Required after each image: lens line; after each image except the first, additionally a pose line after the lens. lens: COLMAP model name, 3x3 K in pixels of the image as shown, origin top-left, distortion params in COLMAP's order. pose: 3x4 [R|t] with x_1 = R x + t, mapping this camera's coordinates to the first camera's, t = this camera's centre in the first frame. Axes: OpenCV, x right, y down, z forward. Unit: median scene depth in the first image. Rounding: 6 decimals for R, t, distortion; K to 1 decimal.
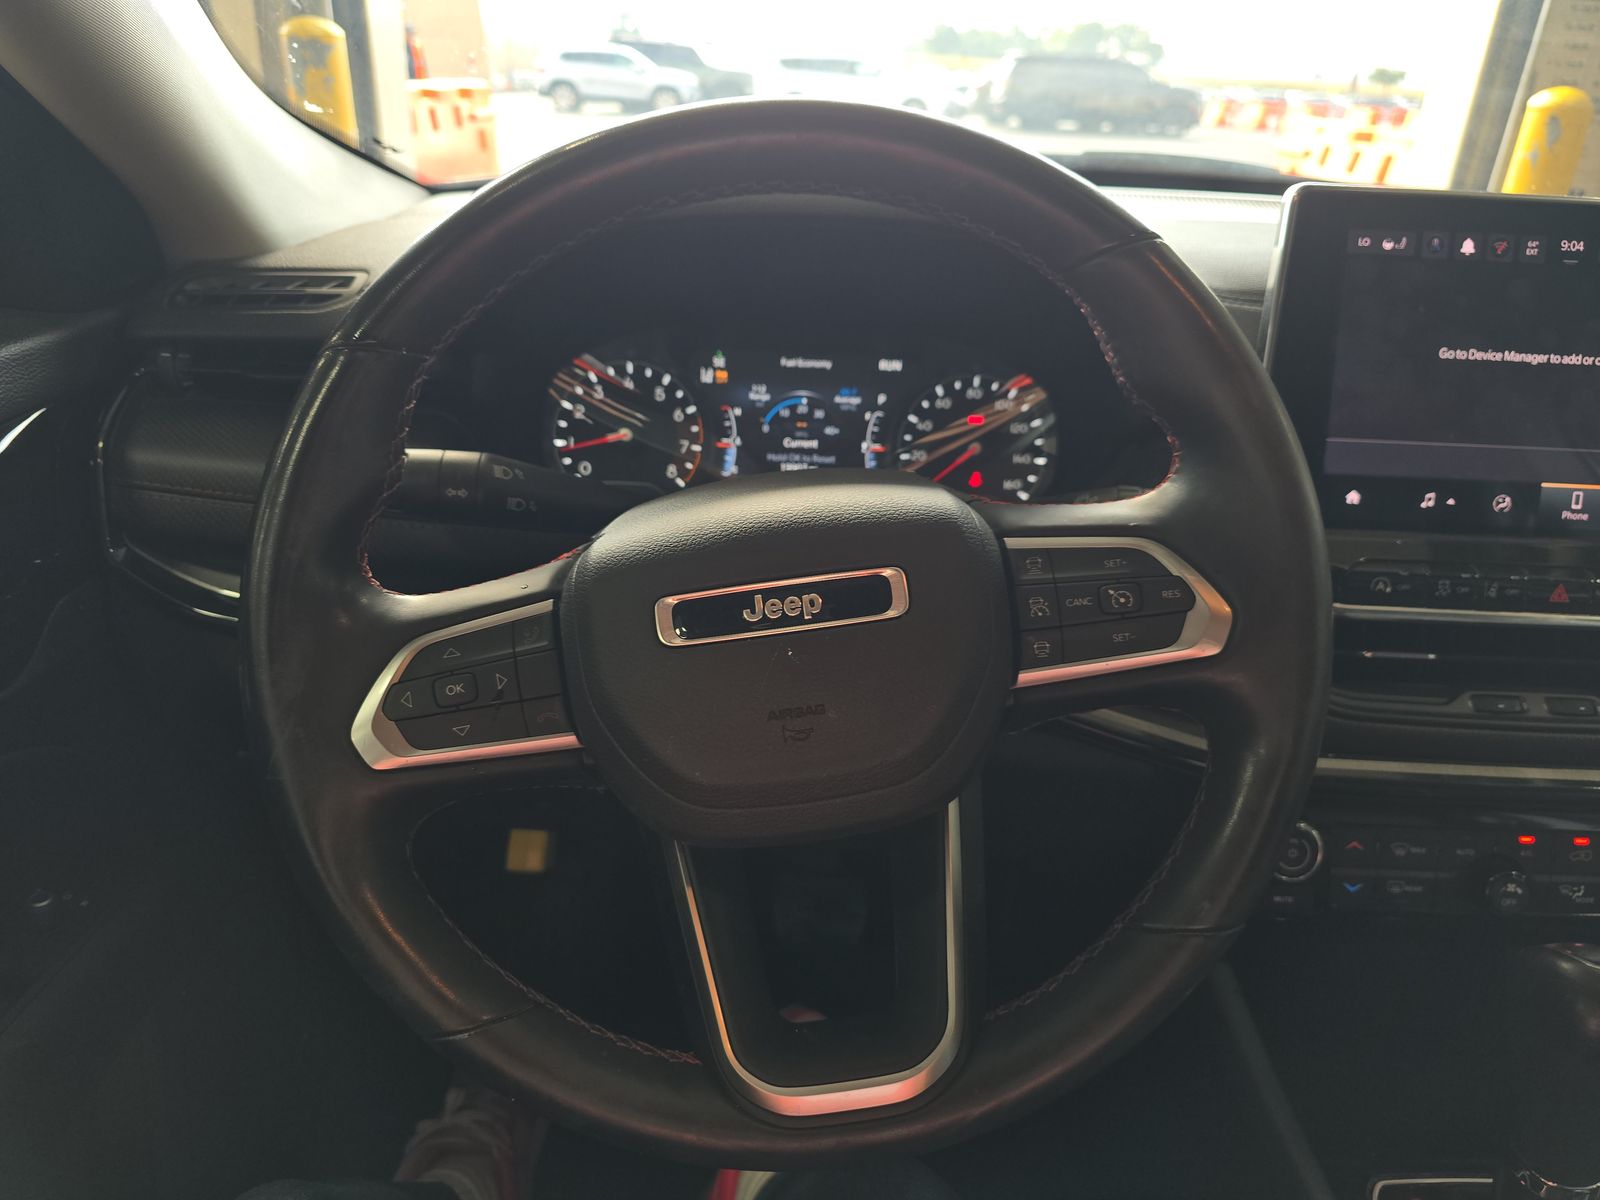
lens RADIAL K [[1120.1, 0, 800.0], [0, 1120.1, 600.0], [0, 0, 1]] dist [0.077644, -0.070527]
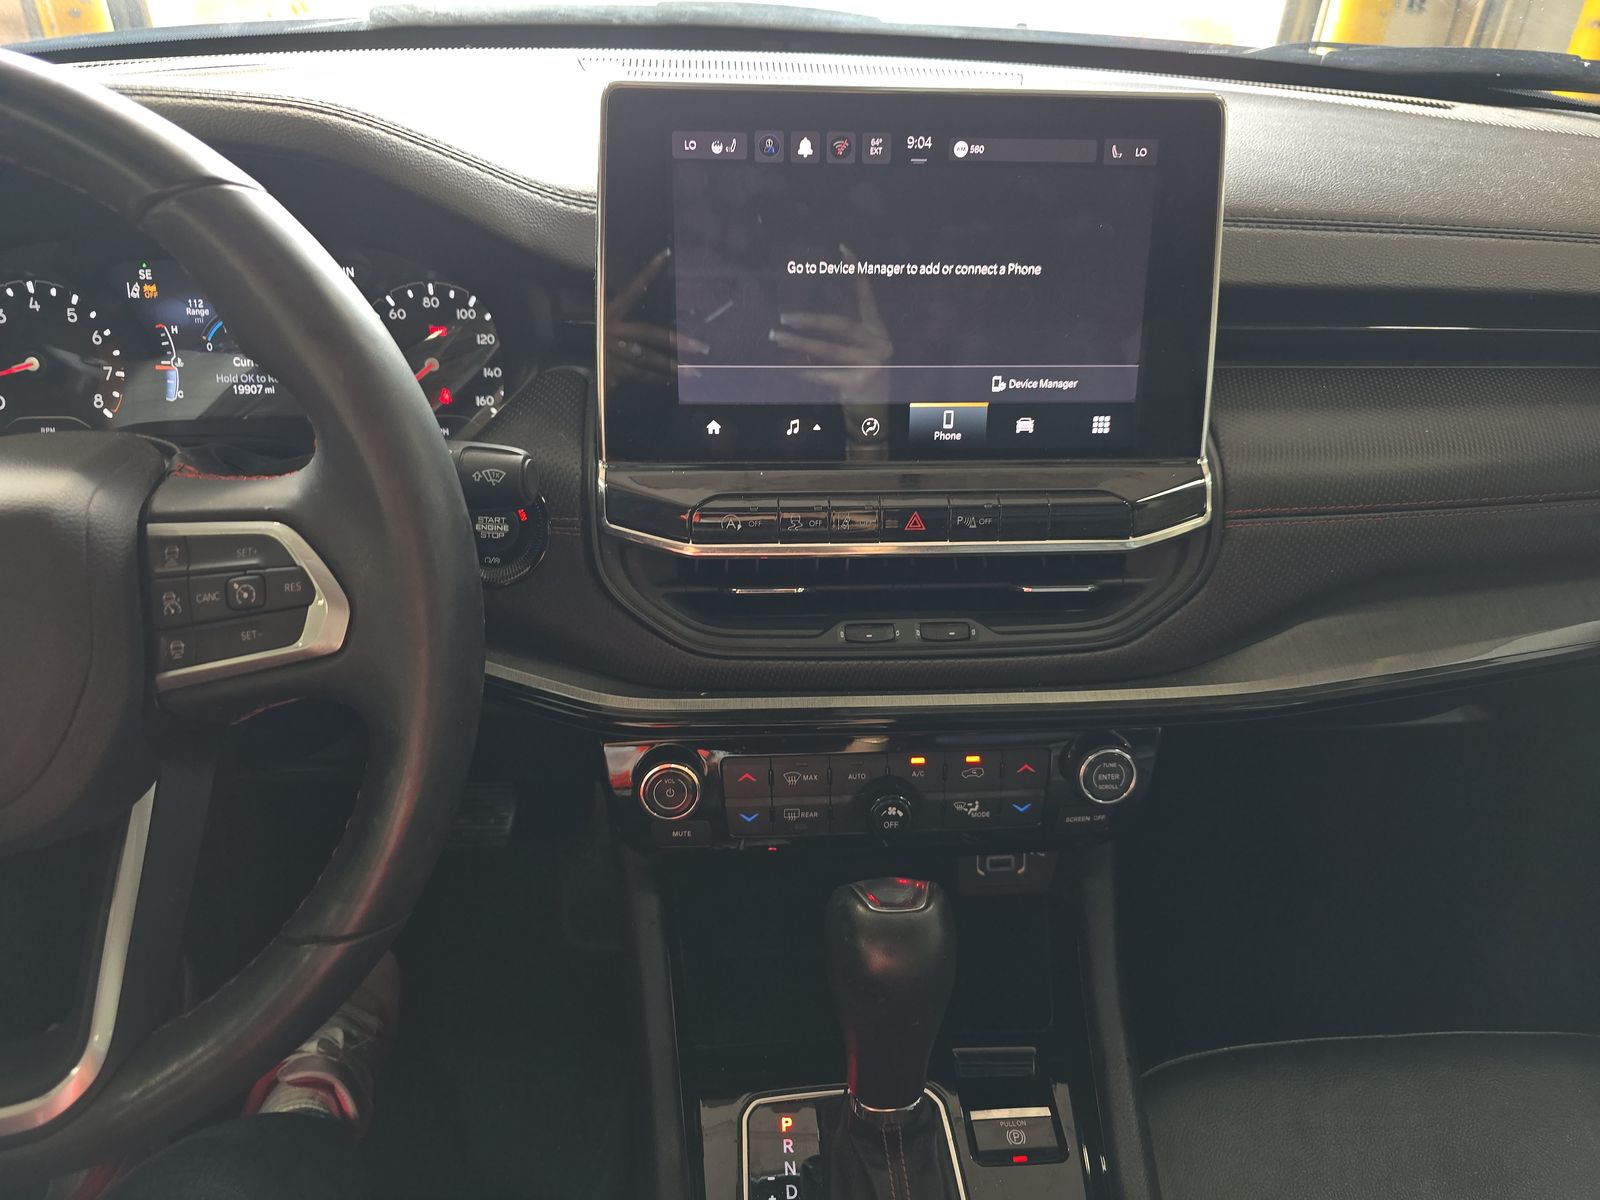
lens RADIAL K [[1120.1, 0, 800.0], [0, 1120.1, 600.0], [0, 0, 1]] dist [0.077644, -0.070527]
pose [[0.998084, -0.051211, 0.034718, 0.414780], [0.045648, 0.988302, 0.145515, -0.064721], [-0.041764, -0.143652, 0.988747, 0.039338]]
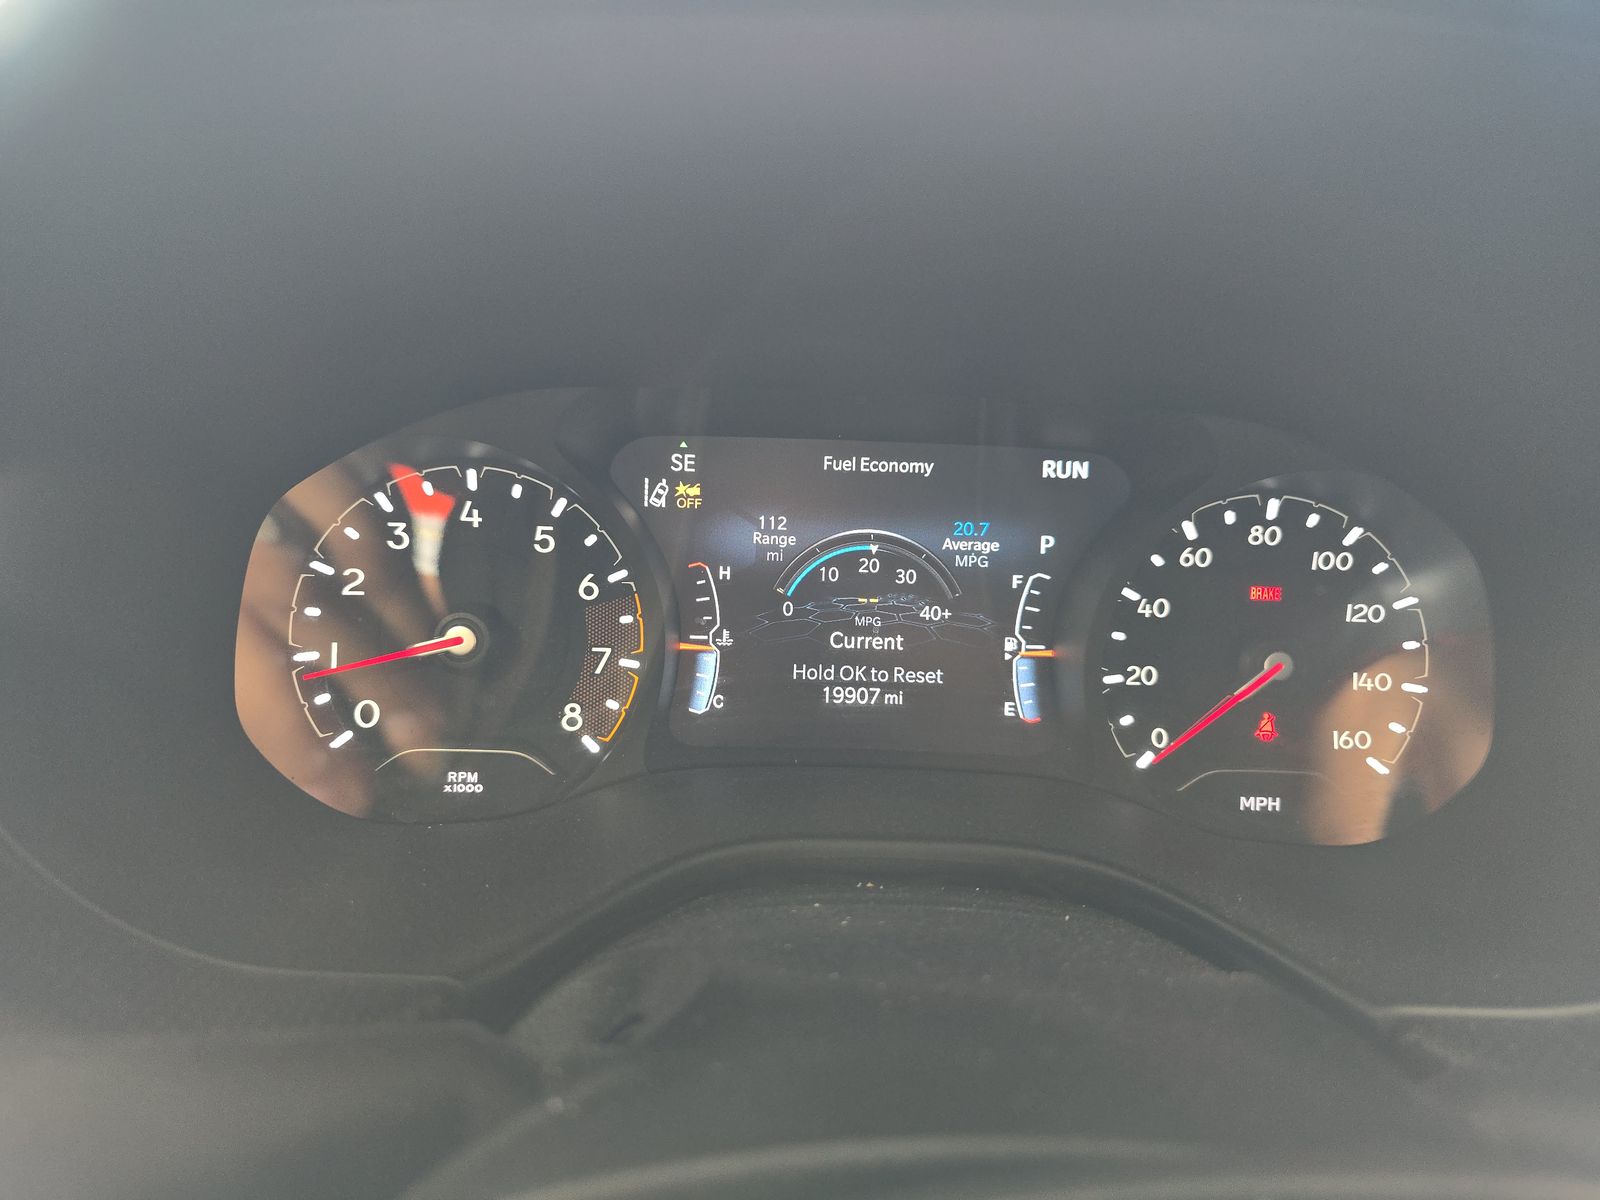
lens RADIAL K [[1120.1, 0, 800.0], [0, 1120.1, 600.0], [0, 0, 1]] dist [0.077644, -0.070527]
pose [[0.999463, -0.003385, 0.032597, -0.041354], [0.004194, 0.999684, -0.024769, -0.149507], [-0.032503, 0.024893, 0.999162, 0.570751]]
